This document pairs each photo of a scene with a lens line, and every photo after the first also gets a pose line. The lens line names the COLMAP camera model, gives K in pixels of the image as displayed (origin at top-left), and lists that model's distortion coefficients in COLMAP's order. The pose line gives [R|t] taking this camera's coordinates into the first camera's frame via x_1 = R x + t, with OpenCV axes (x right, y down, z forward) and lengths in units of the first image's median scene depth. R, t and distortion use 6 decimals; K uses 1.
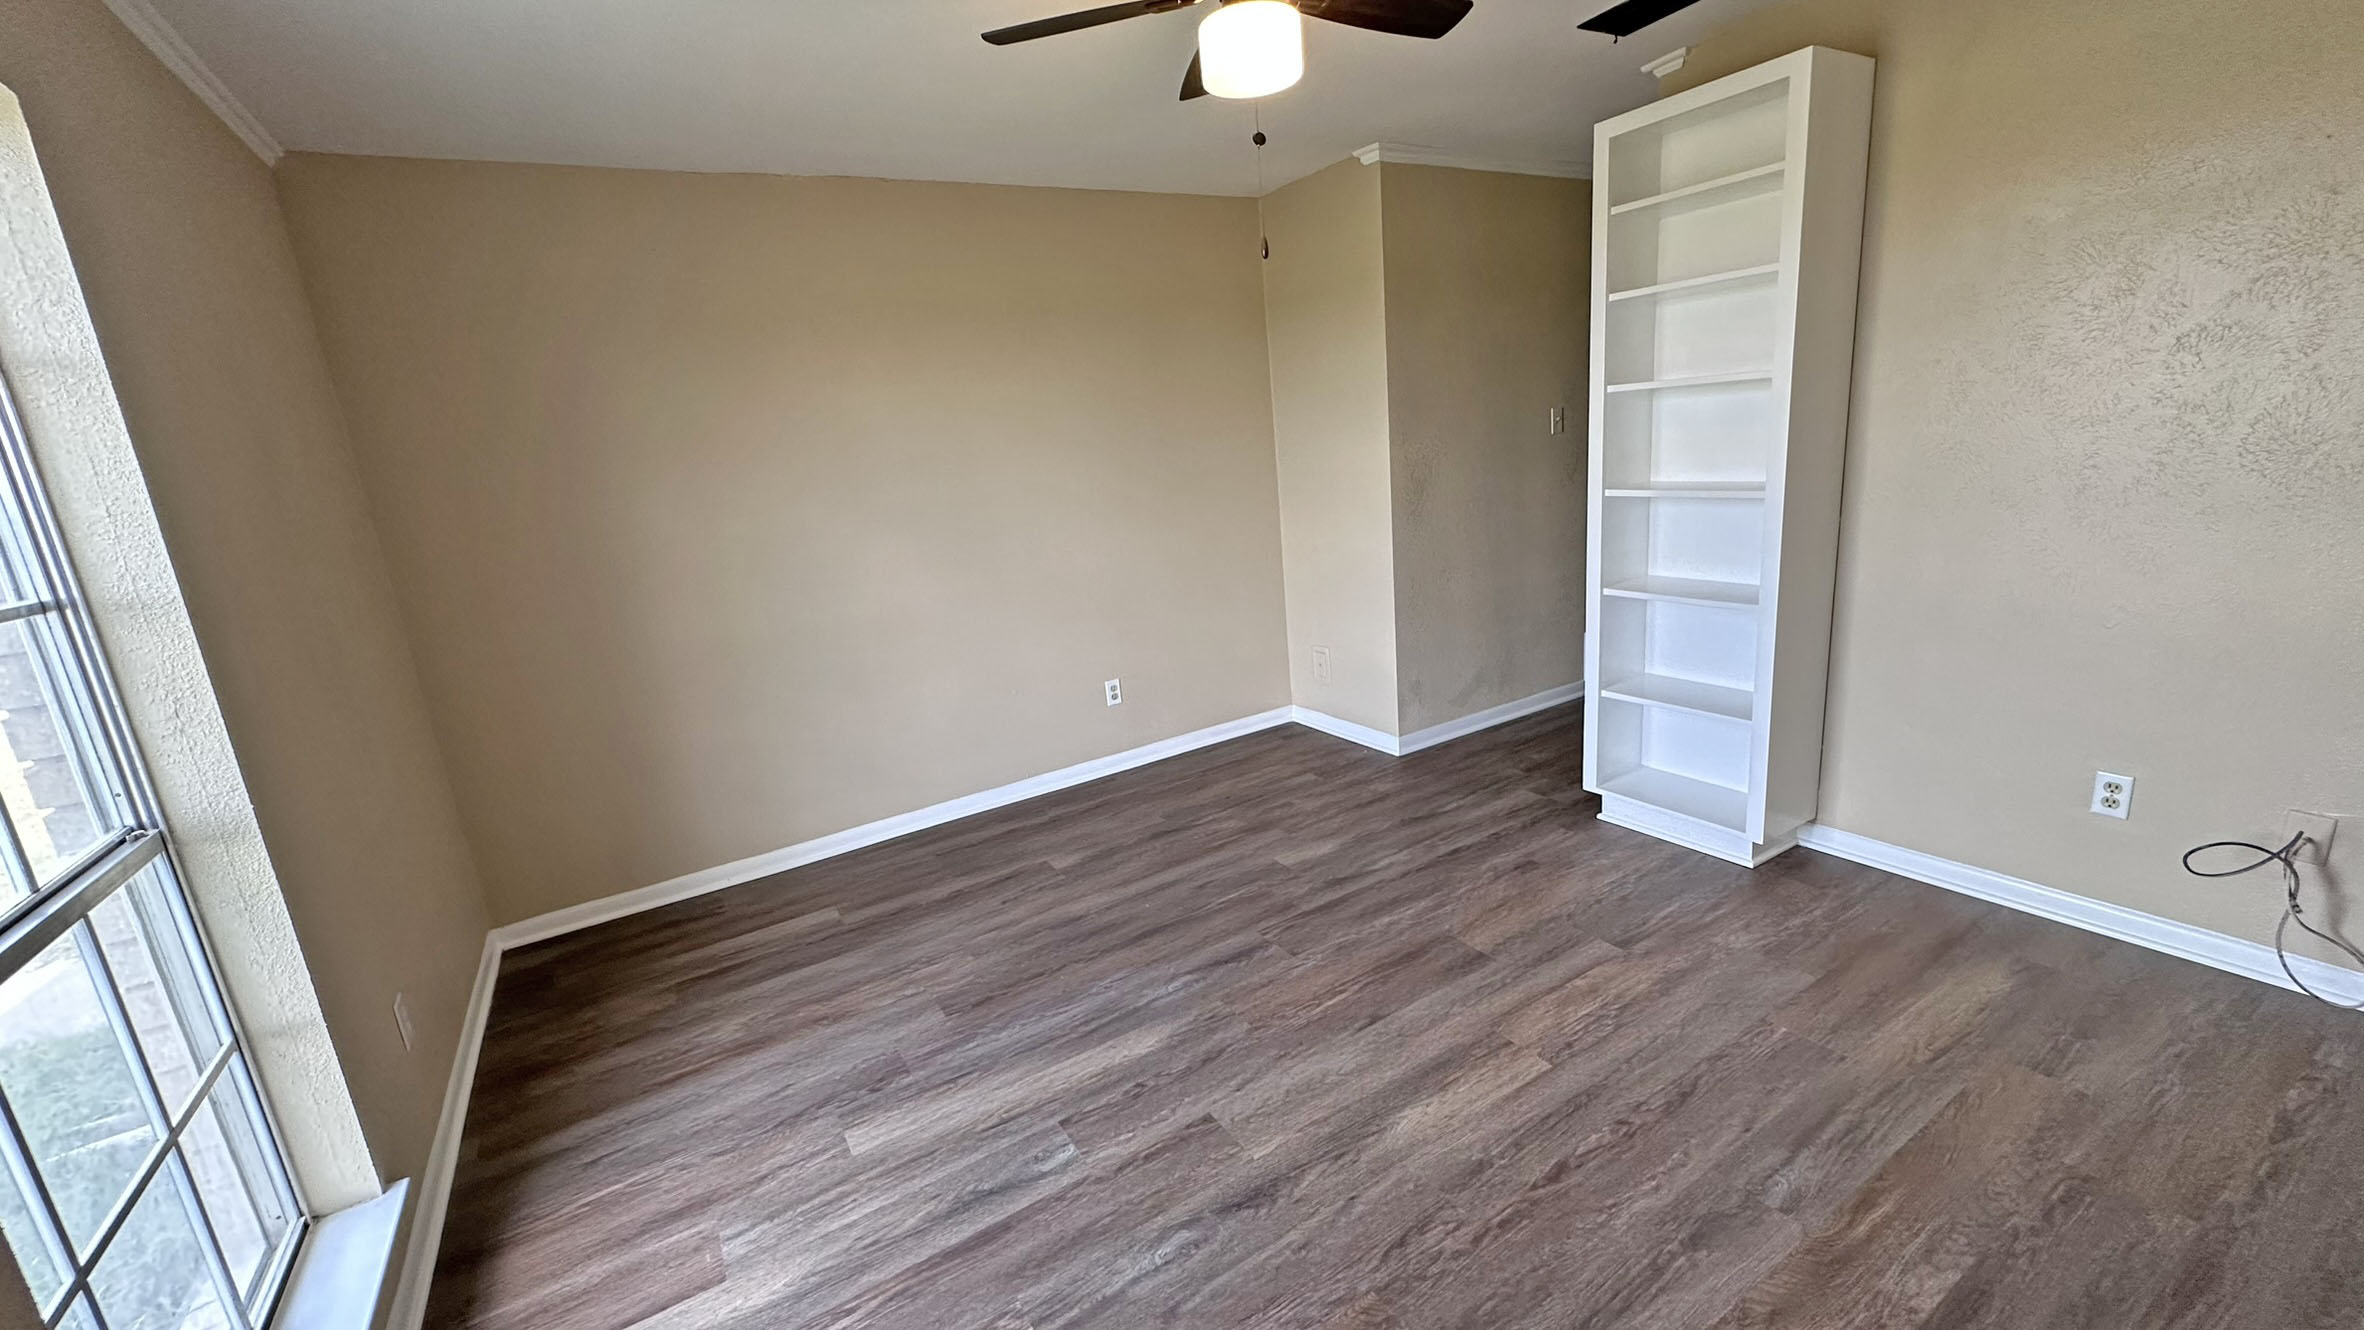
lens RADIAL K [[950.8, 0, 1182.0], [0, 950.8, 665.0], [0, 0, 1]] dist [-0.002213, -0.000216]
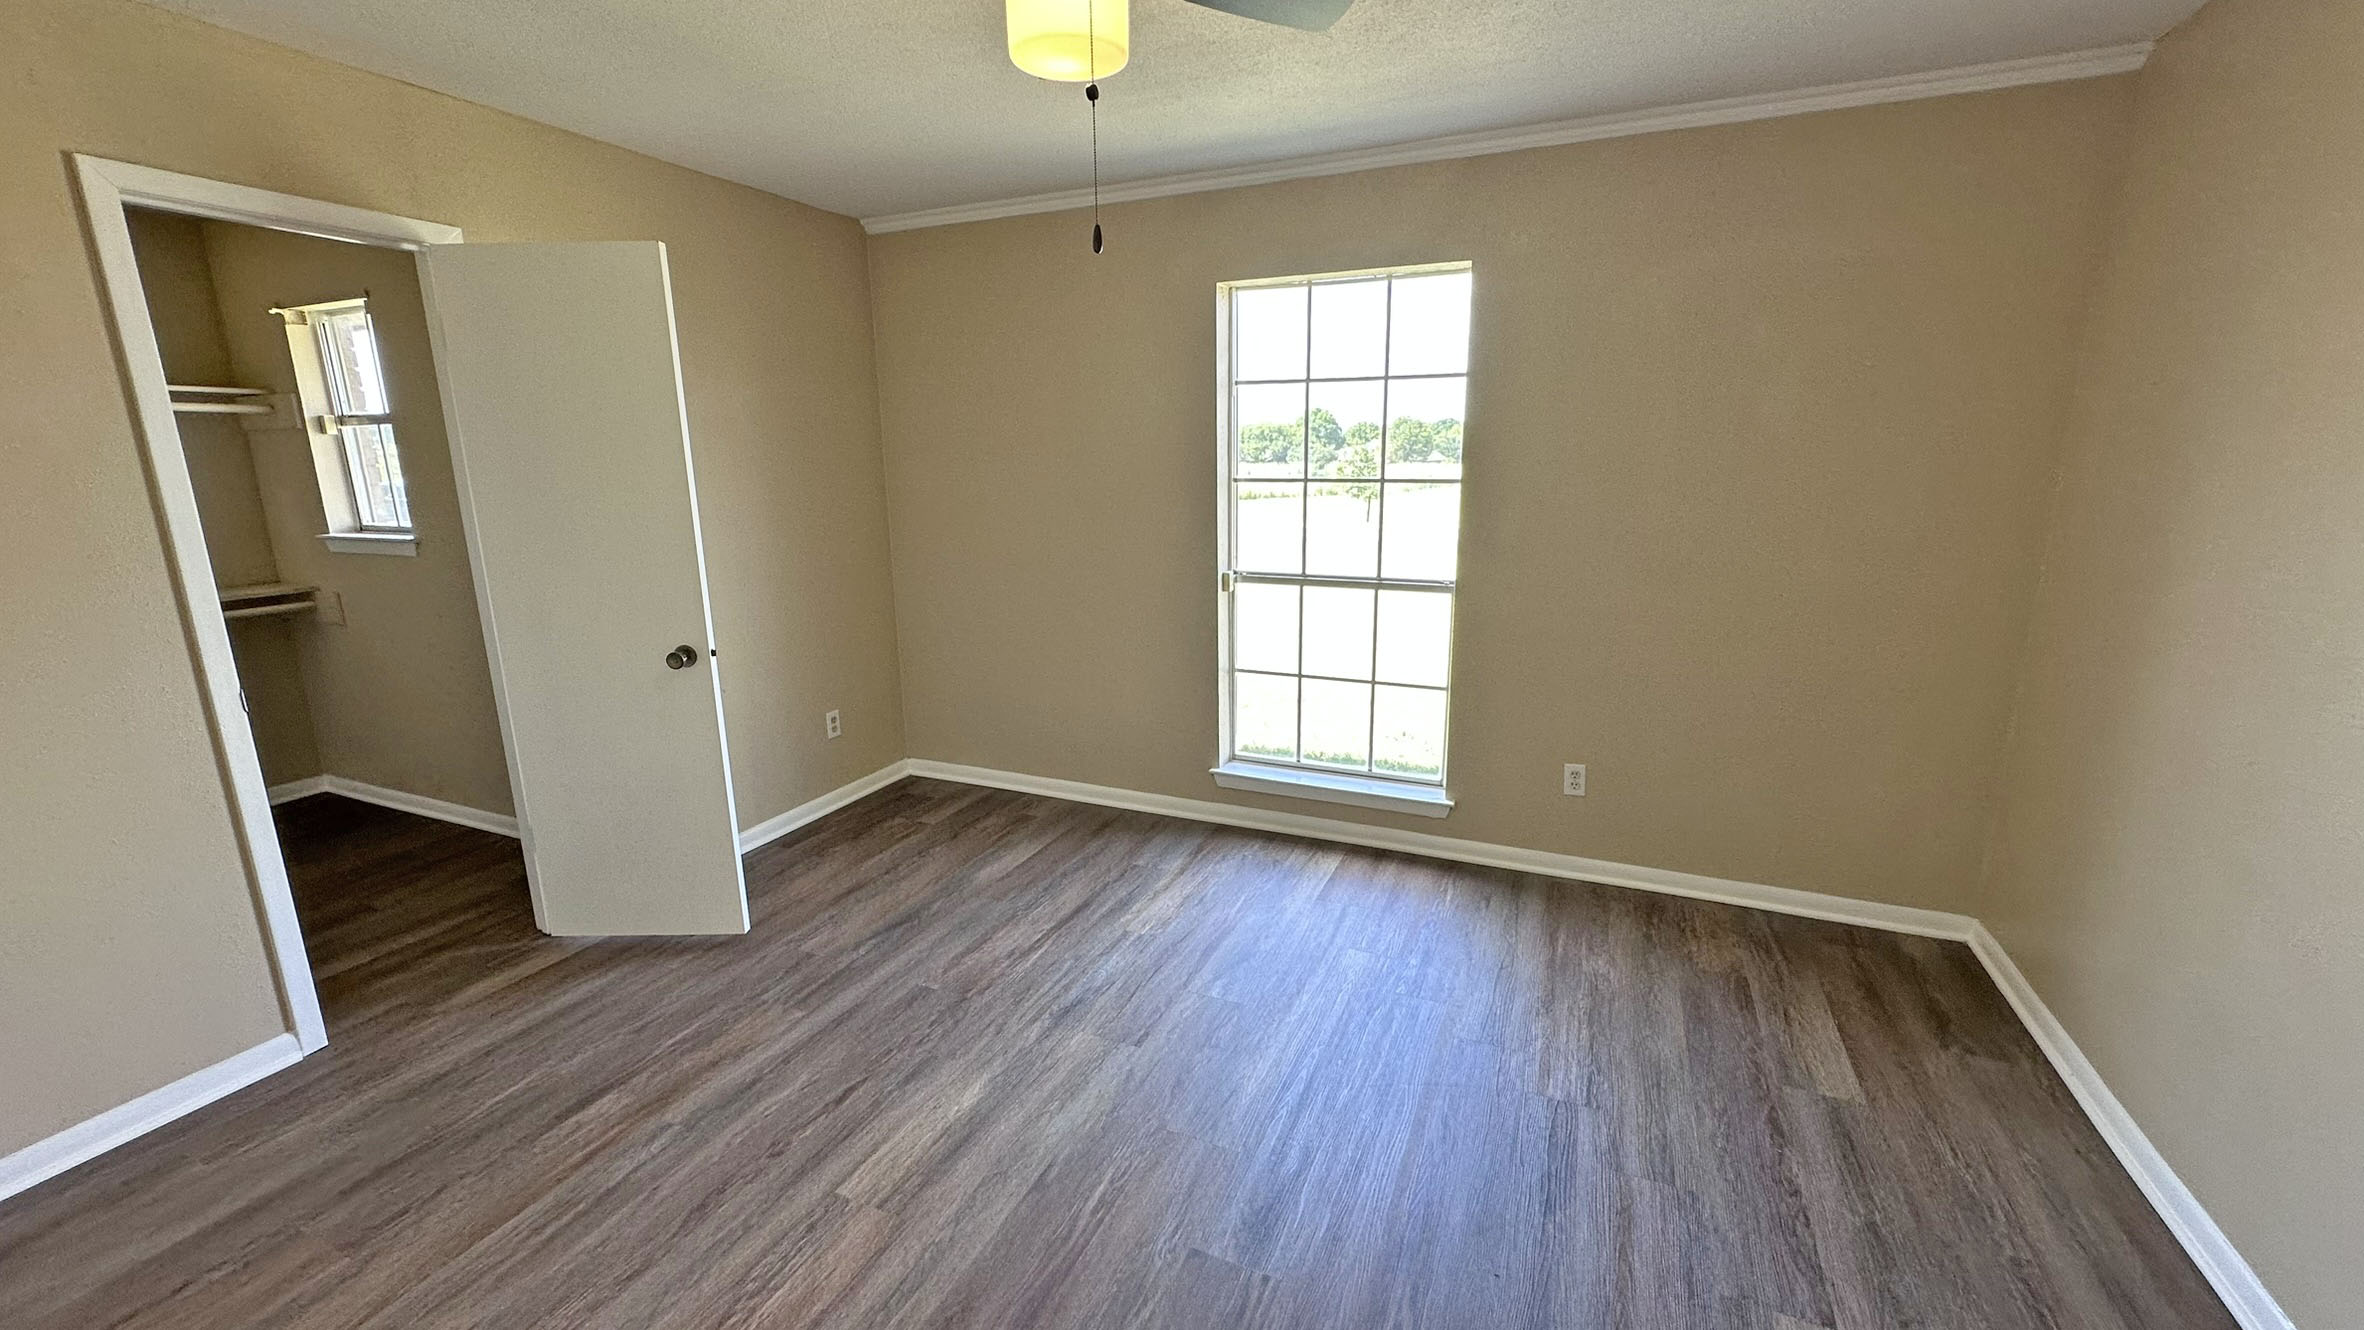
lens RADIAL K [[950.8, 0, 1182.0], [0, 950.8, 665.0], [0, 0, 1]] dist [-0.002213, -0.000216]
pose [[-0.817938, 0.225504, -0.529269, 0.482632], [-0.052807, 0.886666, 0.459386, -0.464956], [0.572878, 0.403698, -0.713329, 1.627412]]
